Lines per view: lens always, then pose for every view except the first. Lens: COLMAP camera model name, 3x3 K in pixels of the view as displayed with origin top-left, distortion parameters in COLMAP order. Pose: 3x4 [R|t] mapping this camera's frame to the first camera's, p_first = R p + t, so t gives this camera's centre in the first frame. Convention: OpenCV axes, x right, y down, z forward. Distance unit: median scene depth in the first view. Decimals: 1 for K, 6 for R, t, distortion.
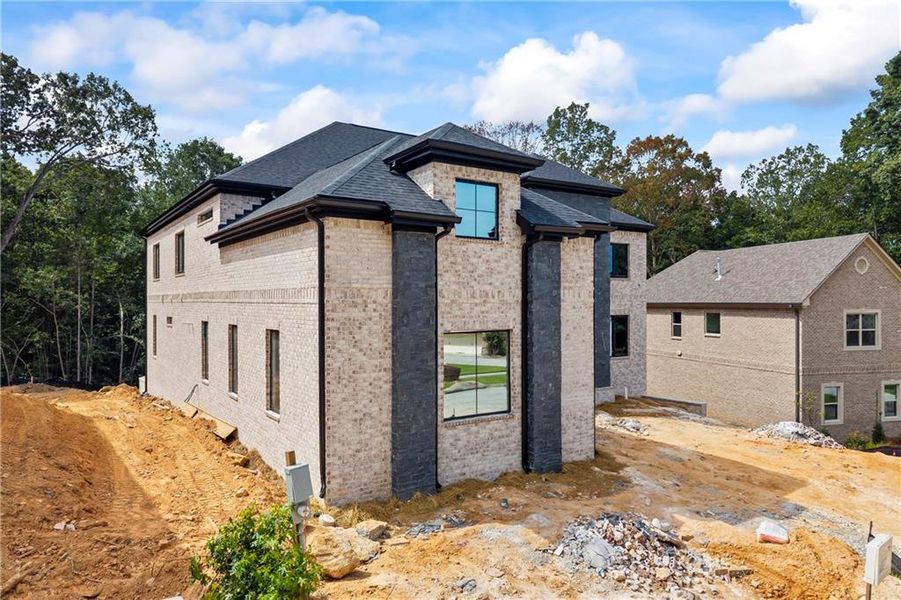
lens RADIAL K [[602.2, 0, 450.5], [0, 602.2, 300.0], [0, 0, 1]] dist [0.062910, -0.075015]
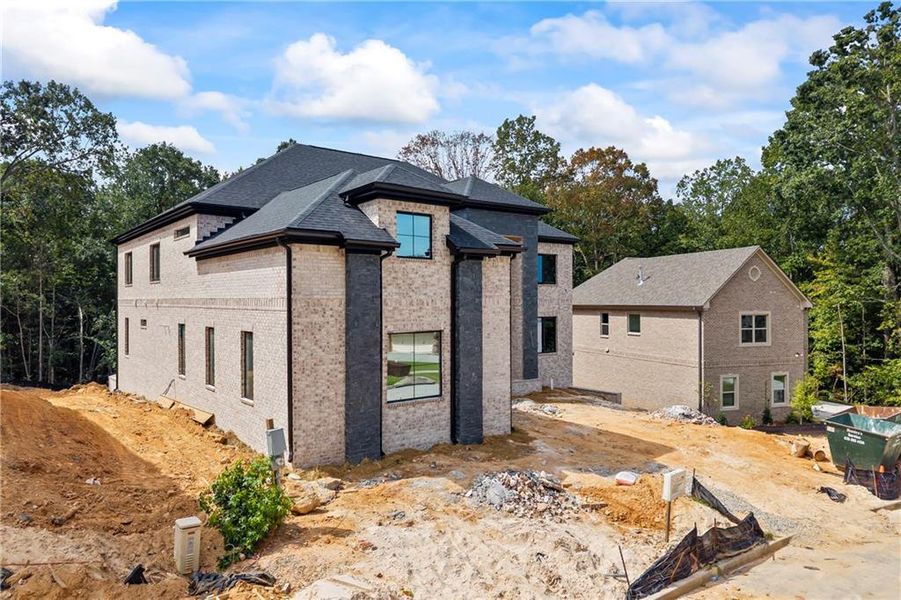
lens RADIAL K [[602.2, 0, 450.5], [0, 602.2, 300.0], [0, 0, 1]] dist [0.062910, -0.075015]
pose [[0.997691, -0.000507, 0.067913, 0.032560], [0.000441, 0.999999, 0.000986, -0.015185], [-0.067914, -0.000954, 0.997691, -0.246096]]
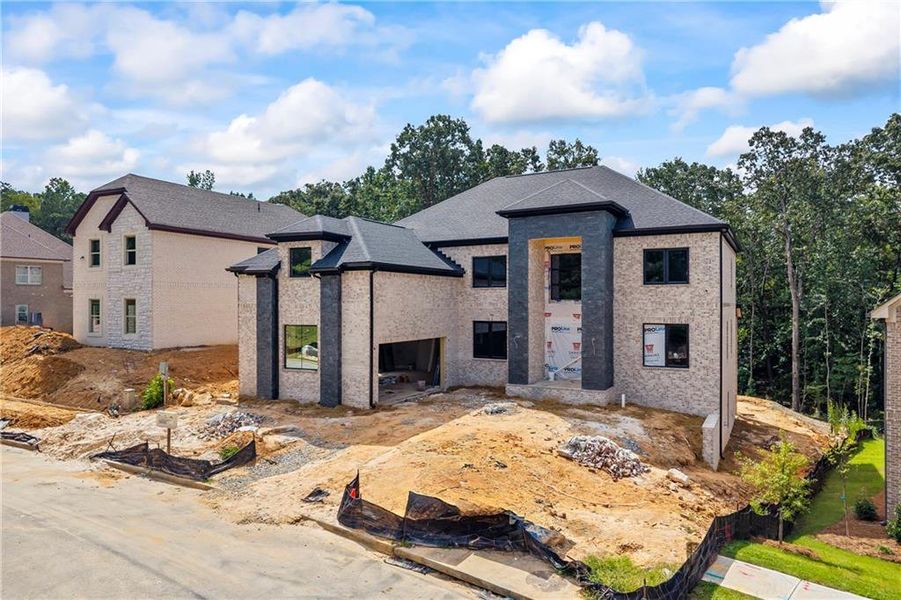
lens RADIAL K [[605.5, 0, 450.5], [0, 605.5, 300.0], [0, 0, 1]] dist [0.008311, 0.000519]
pose [[0.463824, -0.001848, -0.885926, 1.889827], [0.003575, 0.999994, -0.000214, -0.025582], [0.885920, -0.003068, 0.463827, 0.499247]]
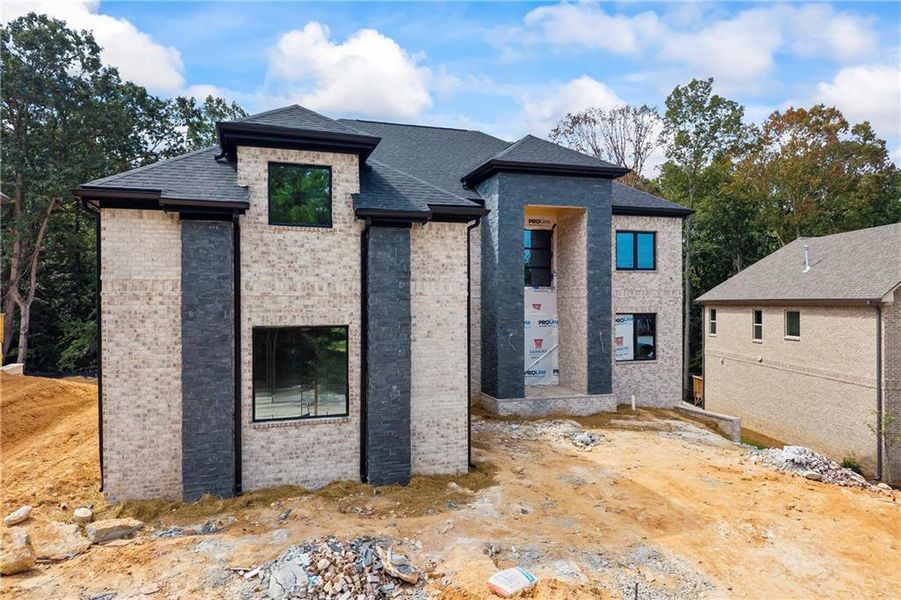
lens RADIAL K [[605.5, 0, 450.5], [0, 605.5, 300.0], [0, 0, 1]] dist [0.008311, 0.000519]
pose [[0.962054, -0.001275, -0.272854, 0.493460], [0.001613, 0.999998, 0.001015, 0.009854], [0.272853, -0.001417, 0.962055, 0.161400]]
